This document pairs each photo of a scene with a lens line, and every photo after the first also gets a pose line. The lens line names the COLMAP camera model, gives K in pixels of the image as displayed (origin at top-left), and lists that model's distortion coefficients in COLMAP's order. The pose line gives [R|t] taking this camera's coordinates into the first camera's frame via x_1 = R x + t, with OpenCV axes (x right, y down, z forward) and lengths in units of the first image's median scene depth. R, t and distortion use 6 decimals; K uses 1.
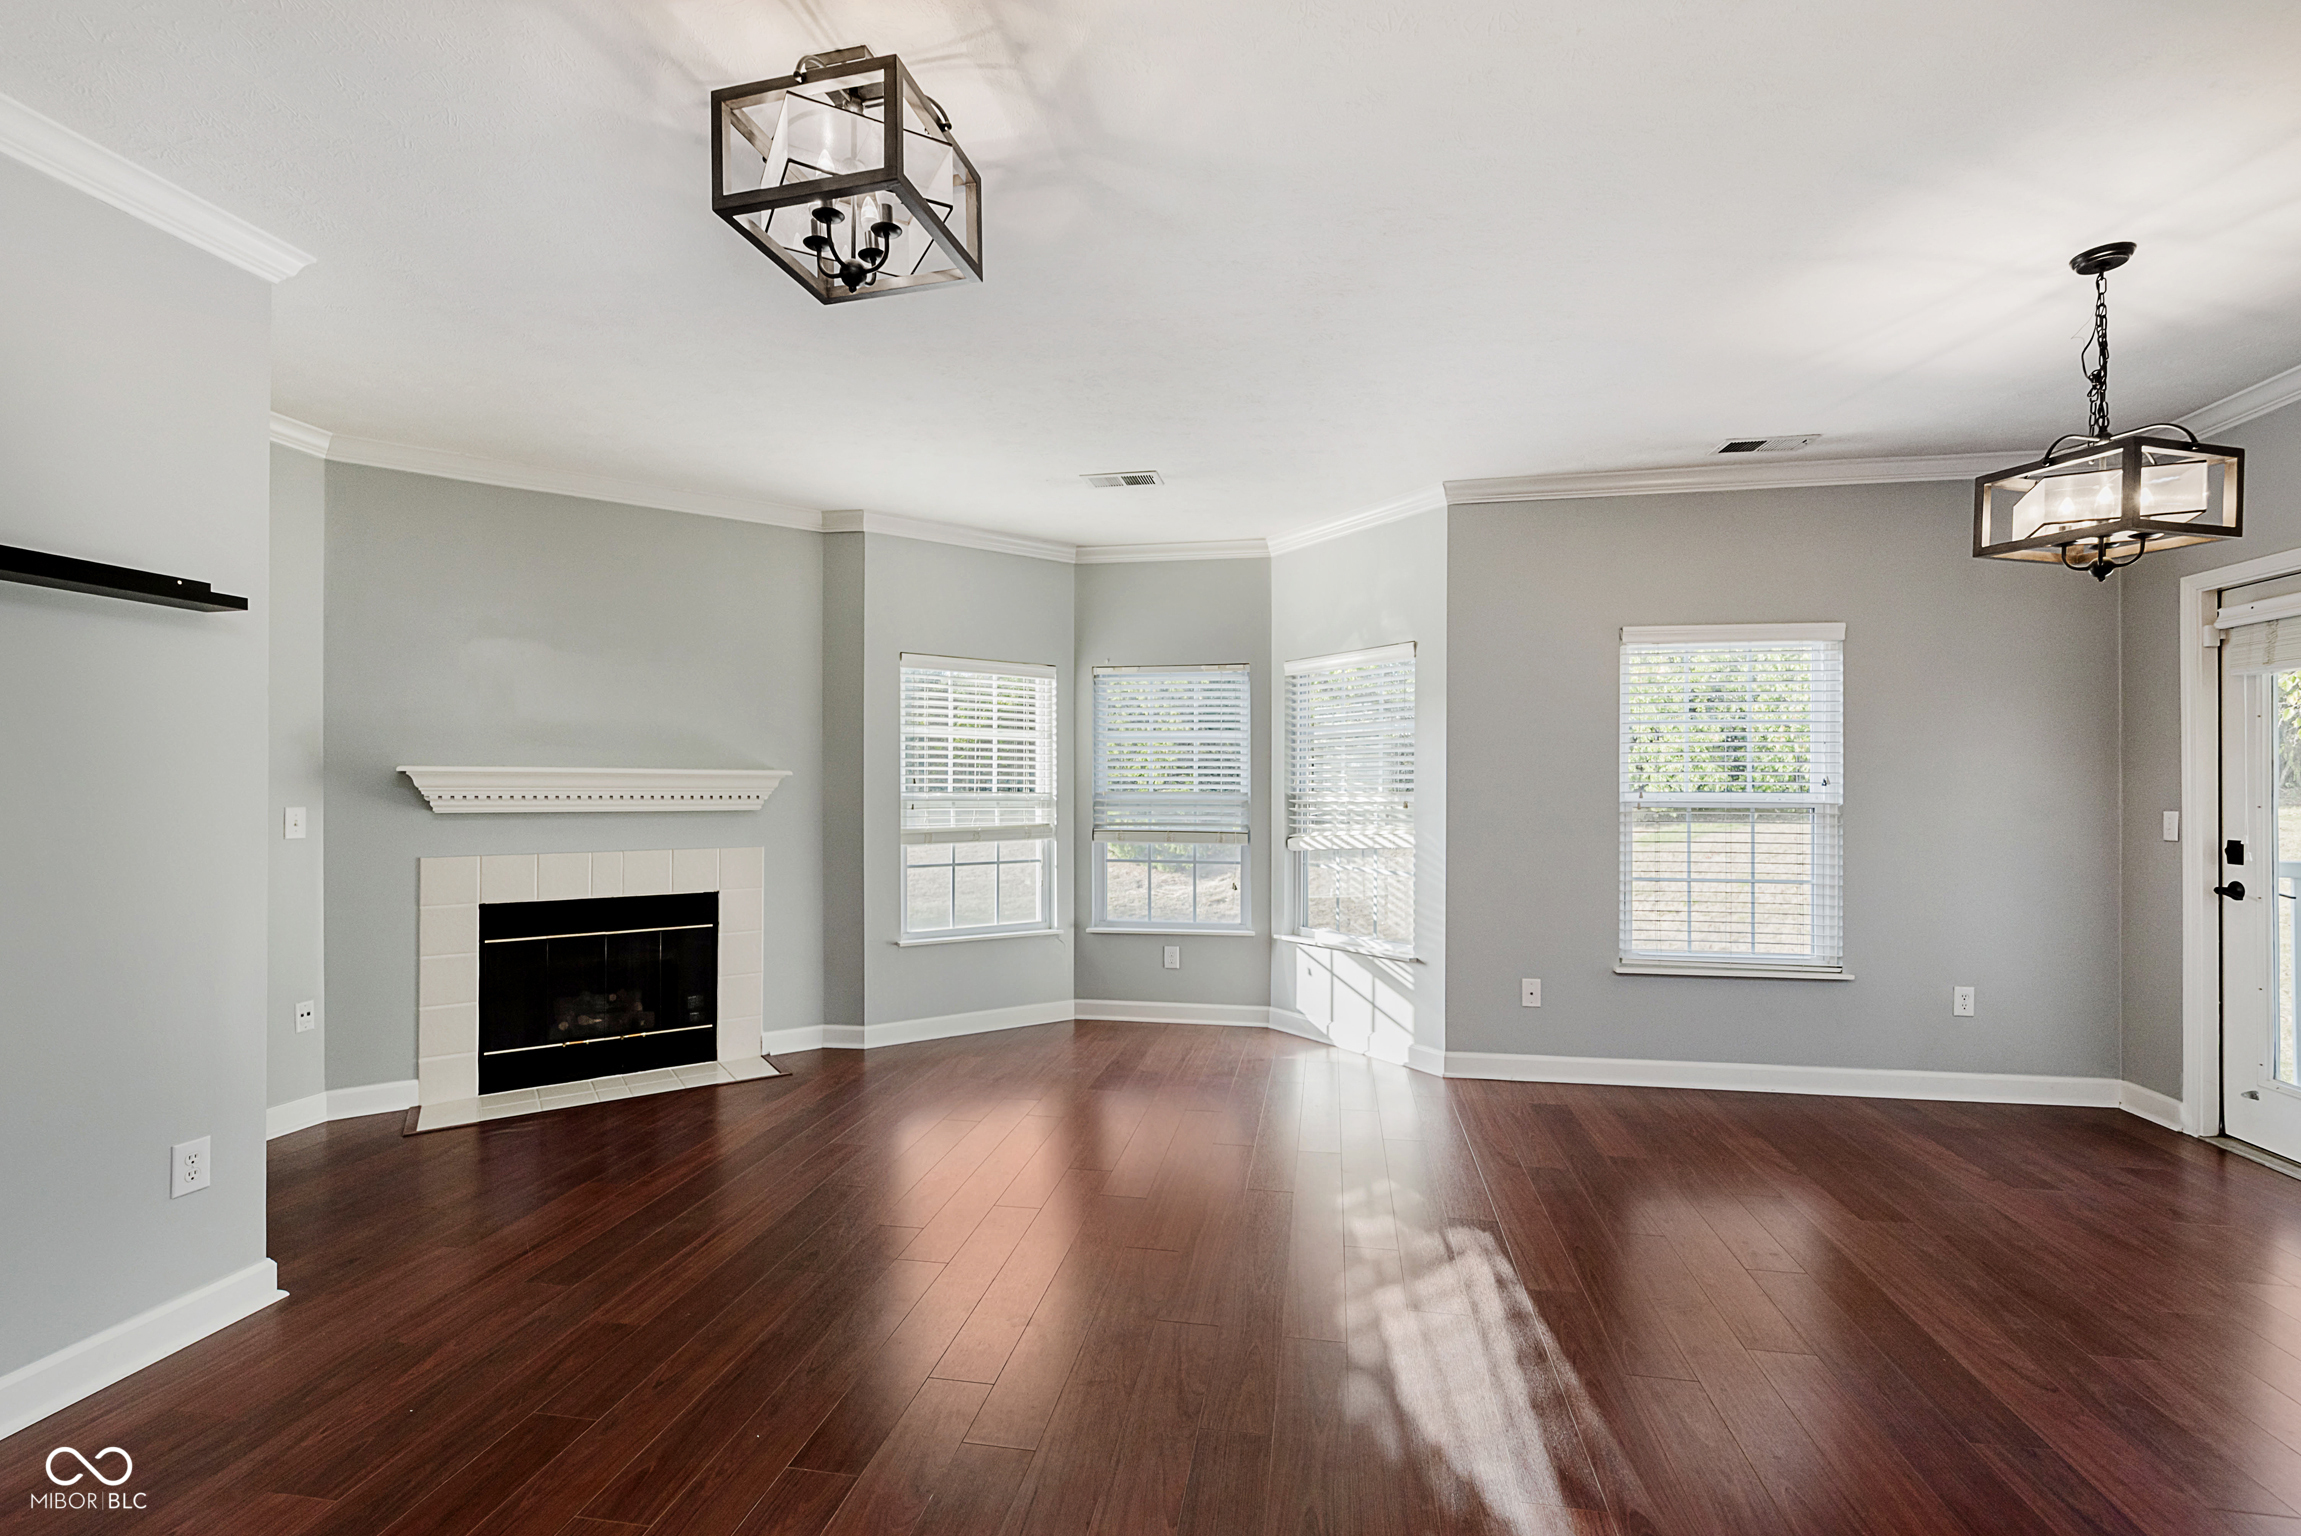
lens RADIAL K [[1002.9, 0, 1163.8], [0, 1002.9, 785.6], [0, 0, 1]] dist [-0.001657, -0.000037]
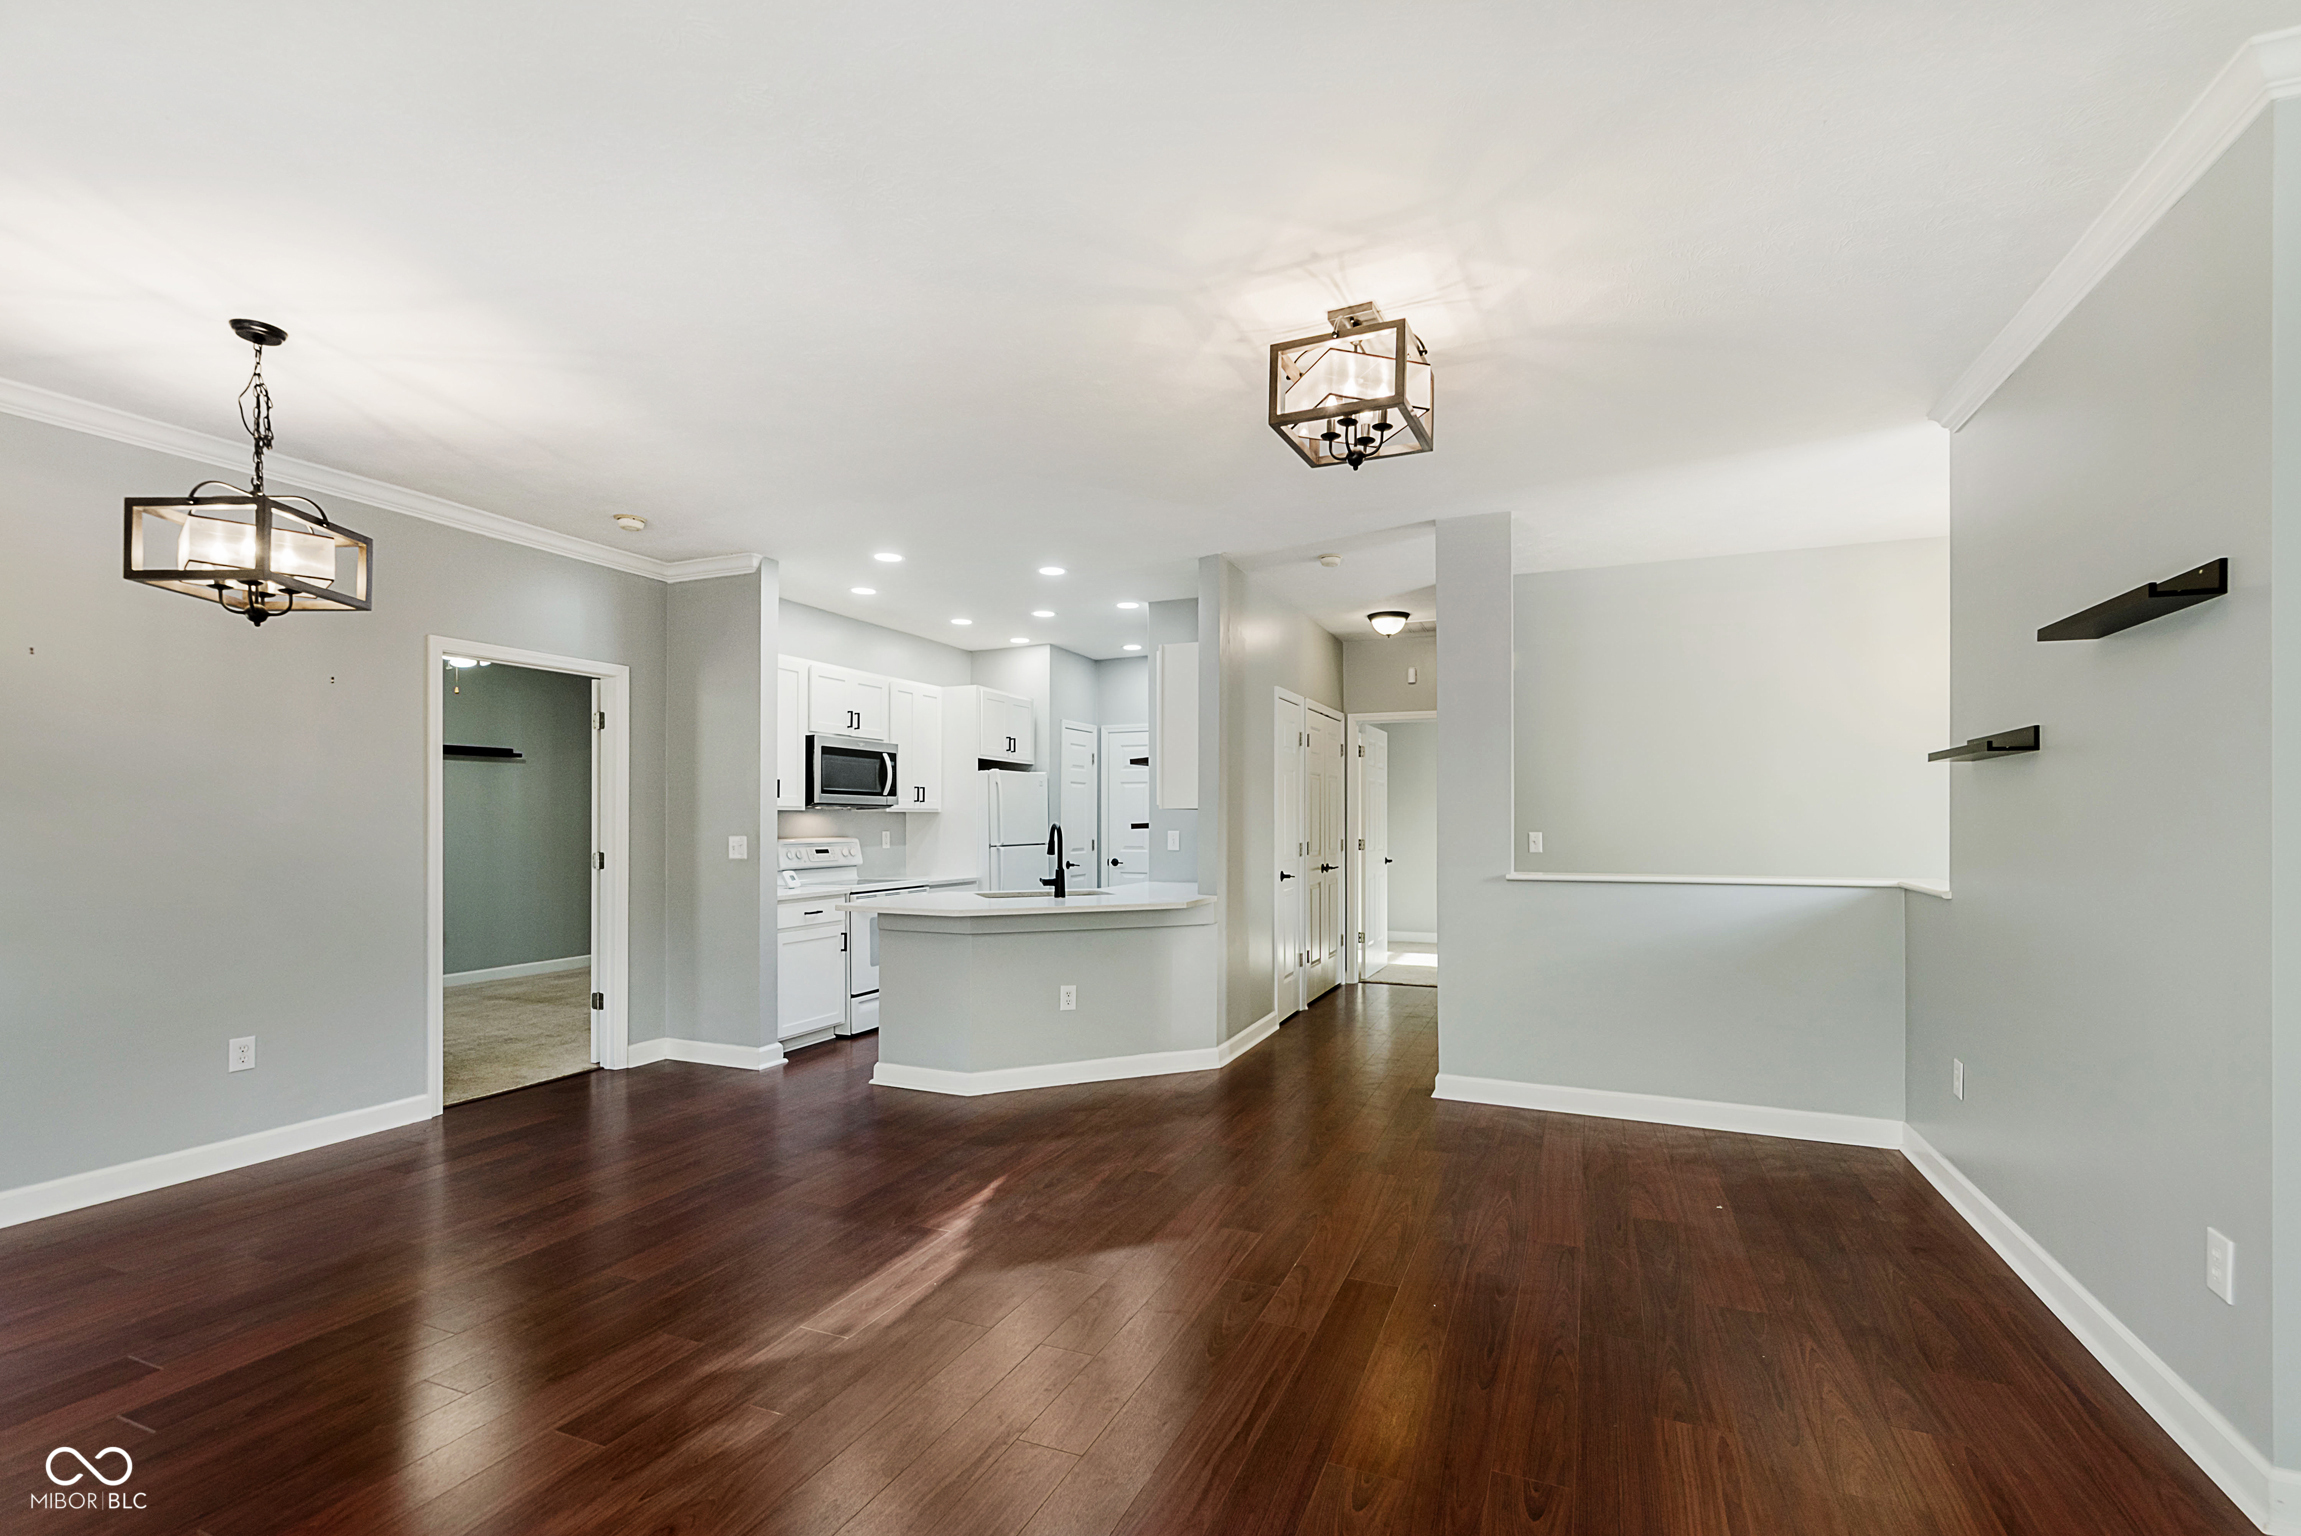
lens RADIAL K [[1002.9, 0, 1169.0], [0, 1002.9, 807.8], [0, 0, 1]] dist [-0.001657, -0.000037]
pose [[-0.973968, 0.004635, 0.226640, -0.159012], [0.001397, 0.999895, -0.014442, 0.006382], [-0.226683, -0.013749, -0.973871, 1.020002]]
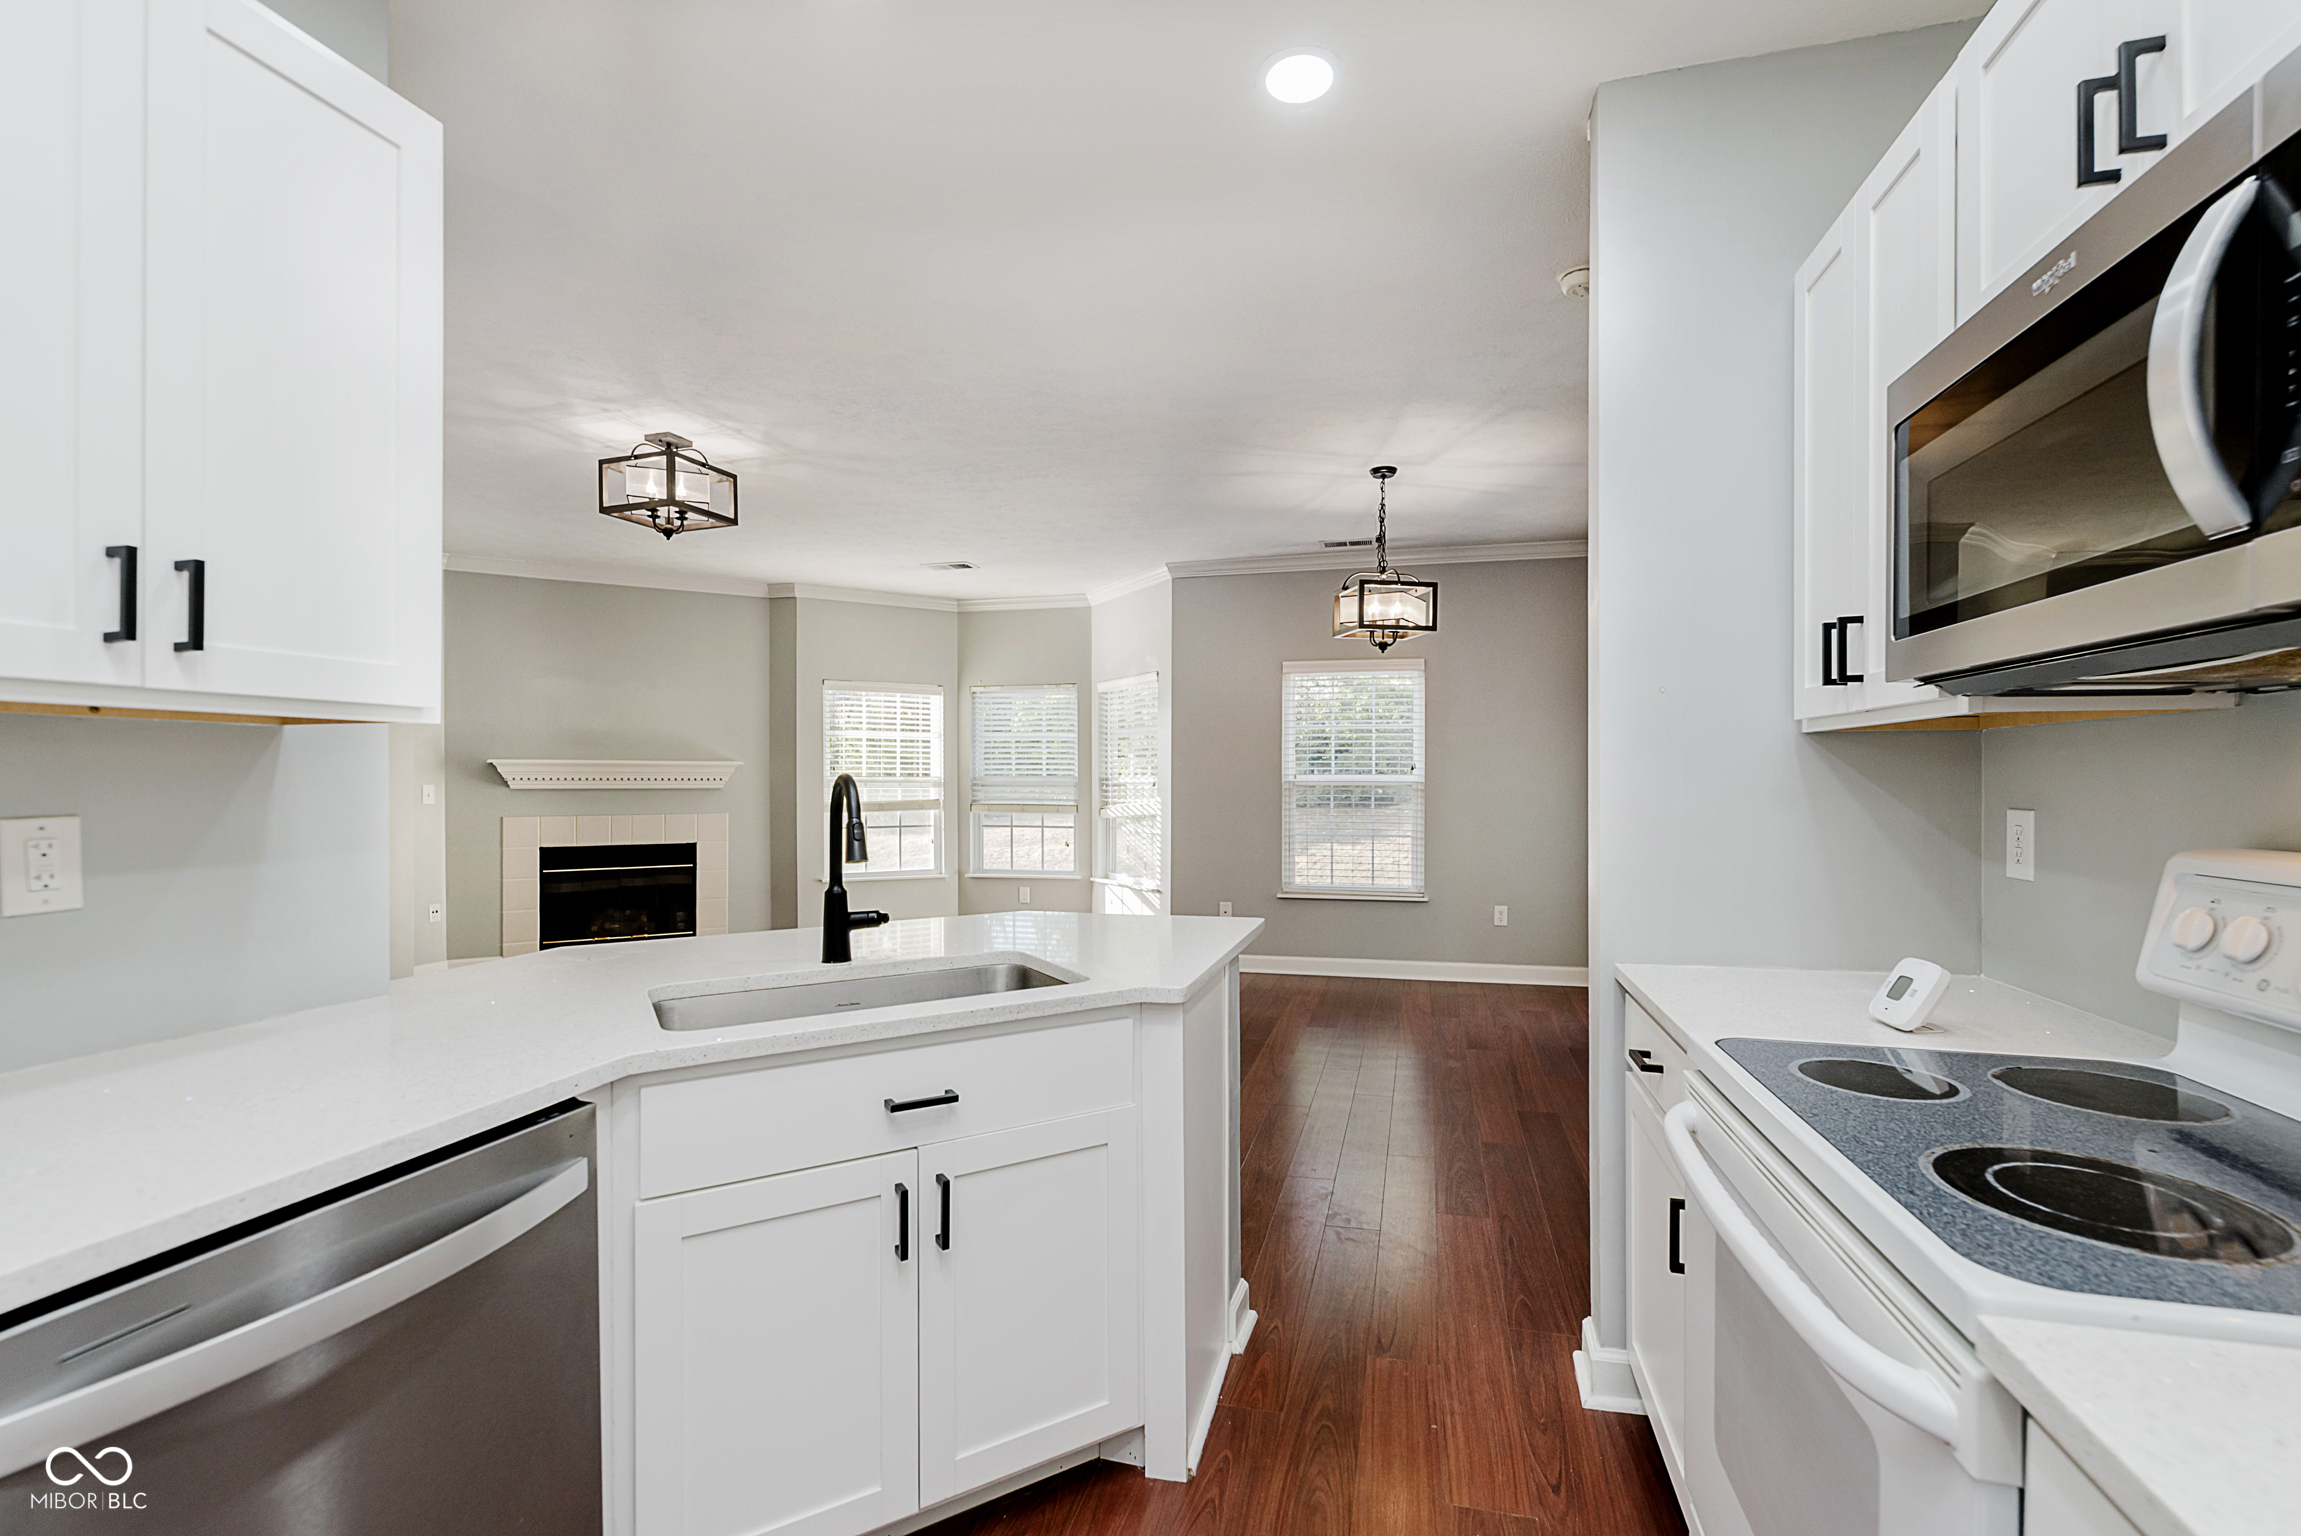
lens RADIAL K [[1002.9, 0, 1185.6], [0, 1002.9, 784.7], [0, 0, 1]] dist [-0.001657, -0.000037]
pose [[0.997598, -0.001676, -0.069251, 0.391719], [0.002313, 0.999956, 0.009121, 0.007474], [0.069233, -0.009260, 0.997558, -0.445672]]
